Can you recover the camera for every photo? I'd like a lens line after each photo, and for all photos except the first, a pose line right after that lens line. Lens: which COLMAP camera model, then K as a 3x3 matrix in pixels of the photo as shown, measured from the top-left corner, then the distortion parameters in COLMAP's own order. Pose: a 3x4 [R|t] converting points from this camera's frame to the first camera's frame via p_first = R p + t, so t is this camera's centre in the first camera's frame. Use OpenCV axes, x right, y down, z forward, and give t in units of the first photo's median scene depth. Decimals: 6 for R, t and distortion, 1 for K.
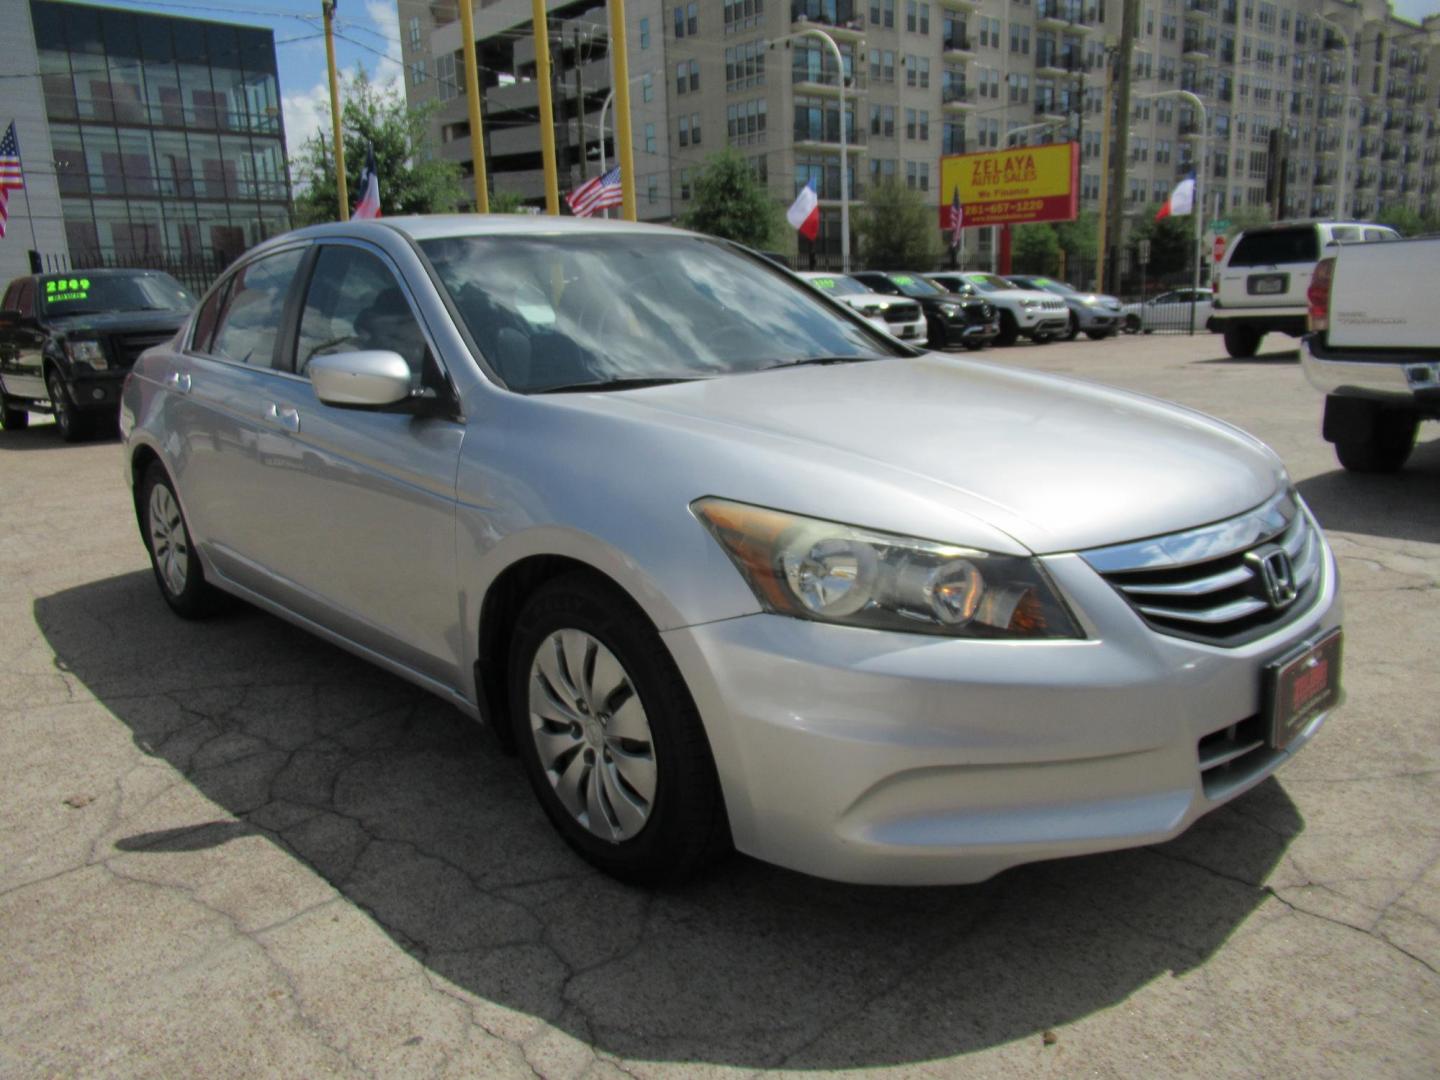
lens RADIAL K [[1094.0, 0, 710.4], [0, 1094.0, 541.2], [0, 0, 1]] dist [-0.008817, 0.011211]
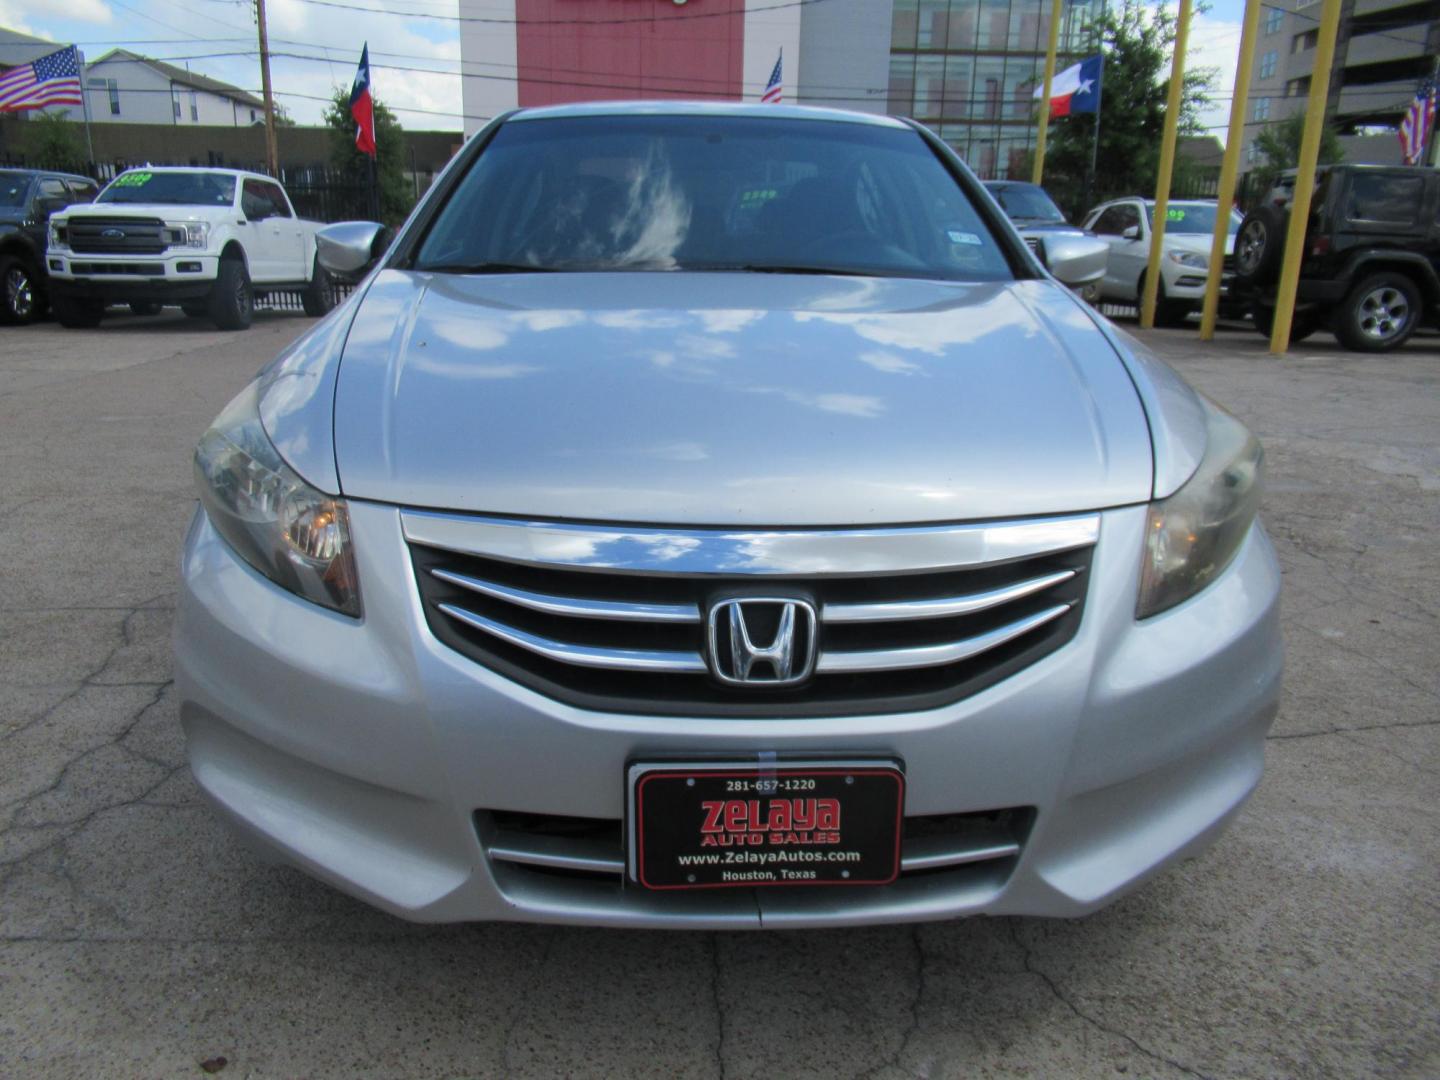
lens RADIAL K [[1083.3, 0, 713.1], [0, 1083.3, 546.0], [0, 0, 1]] dist [0.003135, -0.010347]
pose [[0.748409, 0.227745, -0.622910, 0.443359], [-0.185238, 0.973597, 0.133403, -0.047144], [0.636845, 0.015547, 0.770835, 0.262295]]
